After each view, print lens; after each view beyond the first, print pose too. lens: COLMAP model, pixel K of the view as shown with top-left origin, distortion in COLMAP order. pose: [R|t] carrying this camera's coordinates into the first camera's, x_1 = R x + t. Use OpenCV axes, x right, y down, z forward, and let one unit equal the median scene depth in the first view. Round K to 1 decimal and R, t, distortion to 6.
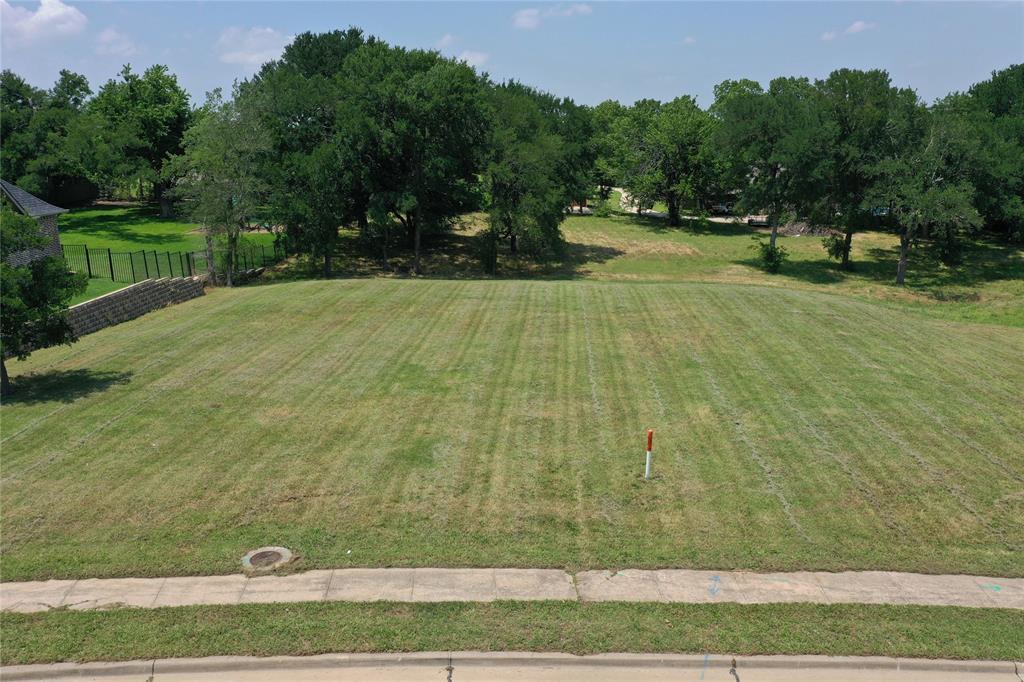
lens RADIAL K [[806.0, 0, 515.3], [0, 806.0, 338.1], [0, 0, 1]] dist [-0.002522, -0.000174]
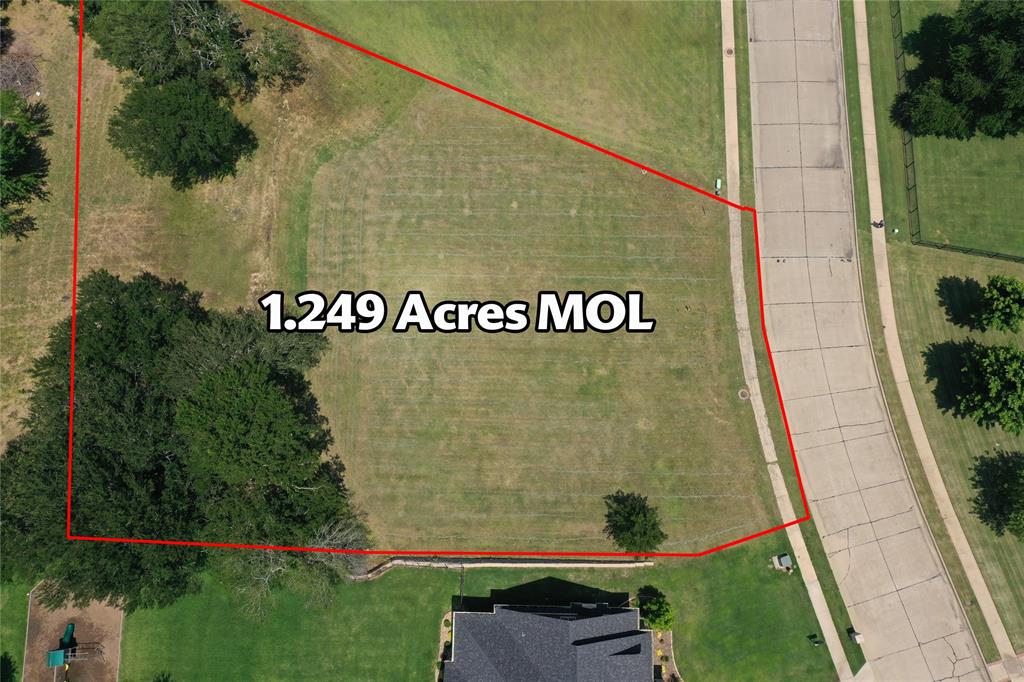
lens RADIAL K [[799.8, 0, 515.1], [0, 799.8, 343.2], [0, 0, 1]] dist [0.001541, -0.005014]
pose [[-0.036457, -0.979438, 0.198426, -0.669854], [0.257153, 0.182677, 0.948948, -3.399204], [-0.965683, 0.085621, 0.245205, 0.839924]]
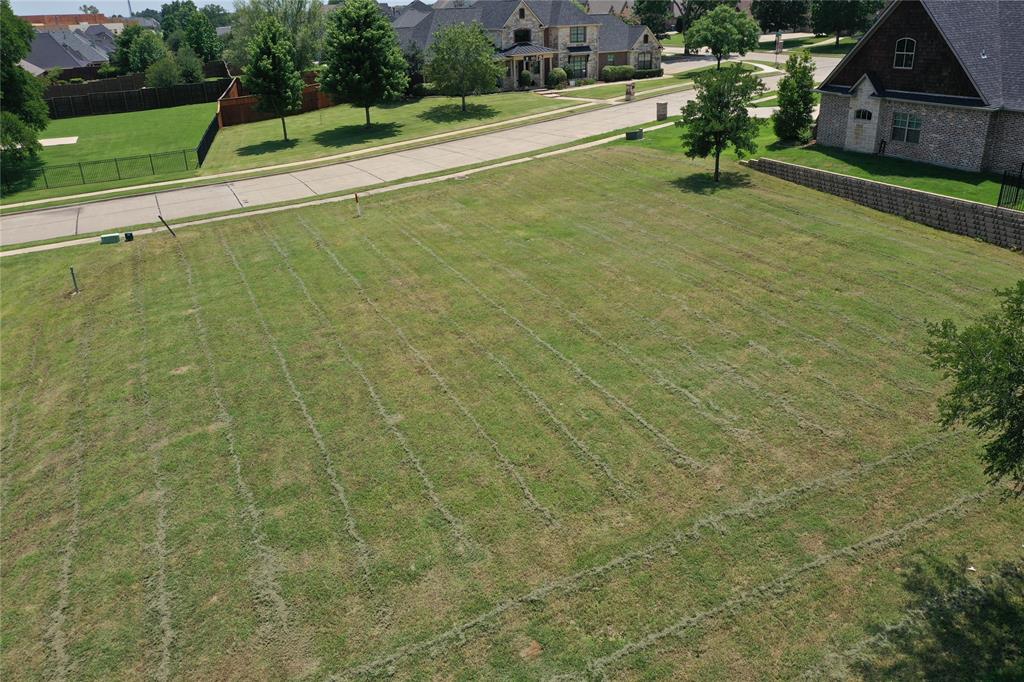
lens RADIAL K [[806.0, 0, 515.3], [0, 806.0, 338.1], [0, 0, 1]] dist [-0.002522, -0.000174]
pose [[-0.884359, 0.224811, -0.409108, 0.730137], [-0.060704, 0.813568, 0.578292, -0.820099], [0.462844, 0.536252, -0.705839, 2.808952]]
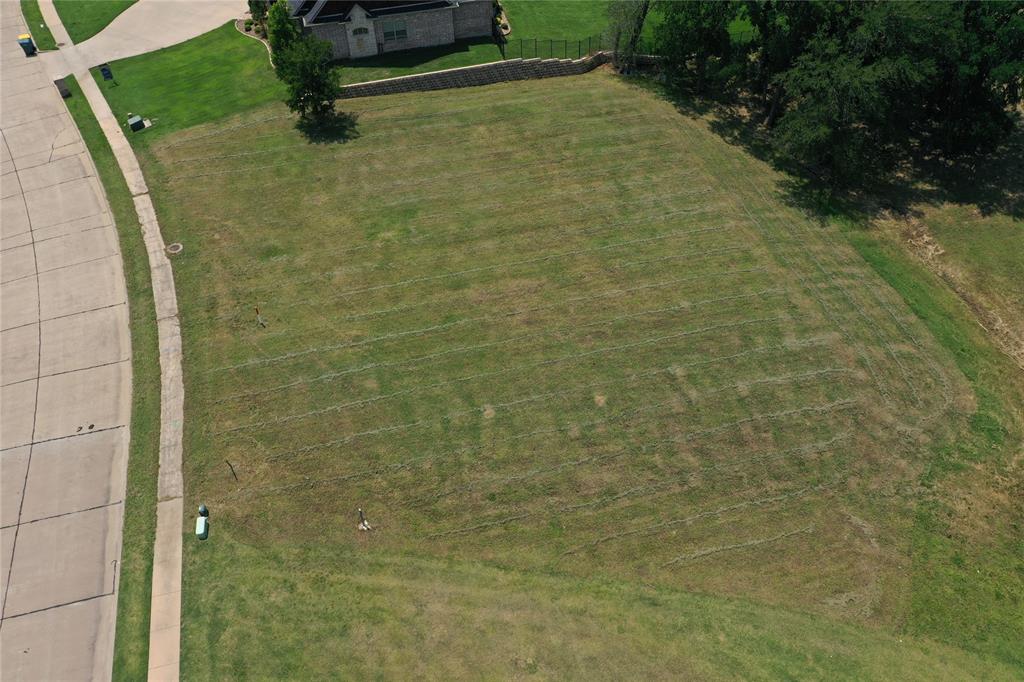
lens RADIAL K [[799.8, 0, 515.1], [0, 799.8, 343.2], [0, 0, 1]] dist [0.001541, -0.005014]
pose [[0.311937, 0.685377, -0.657992, 1.814568], [-0.212716, 0.725348, 0.654692, -1.340676], [0.925984, -0.064257, 0.372054, 0.785884]]
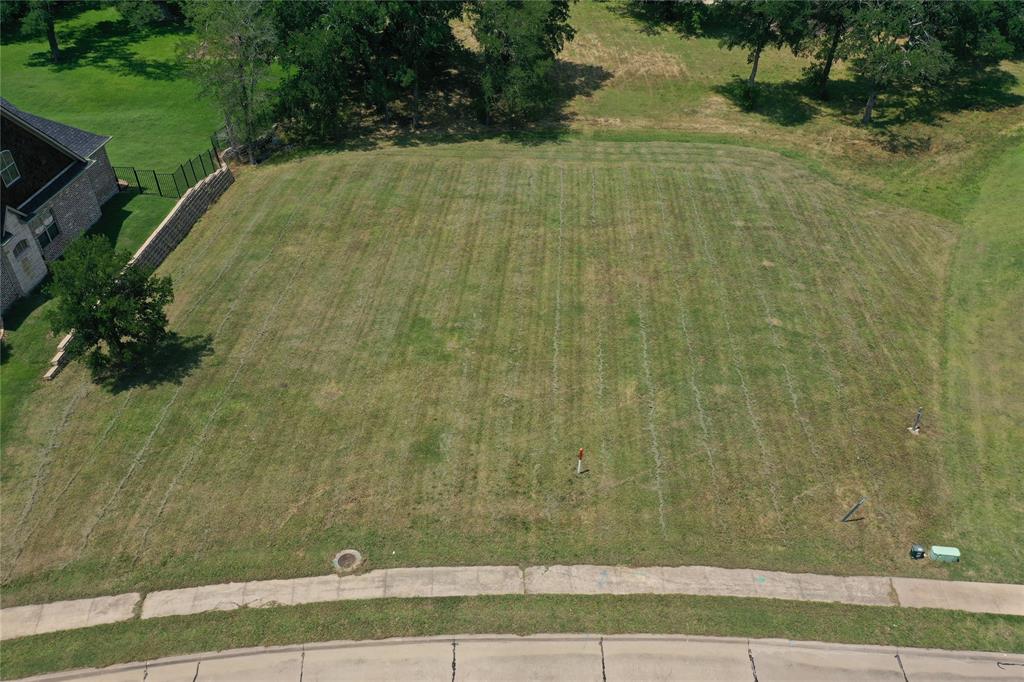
lens RADIAL K [[806.0, 0, 515.3], [0, 806.0, 338.1], [0, 0, 1]] dist [-0.002522, -0.000174]
pose [[0.999979, -0.001120, -0.006440, 0.049289], [0.003461, 0.926548, 0.376162, -0.620298], [0.005546, -0.376176, 0.926532, -0.322781]]
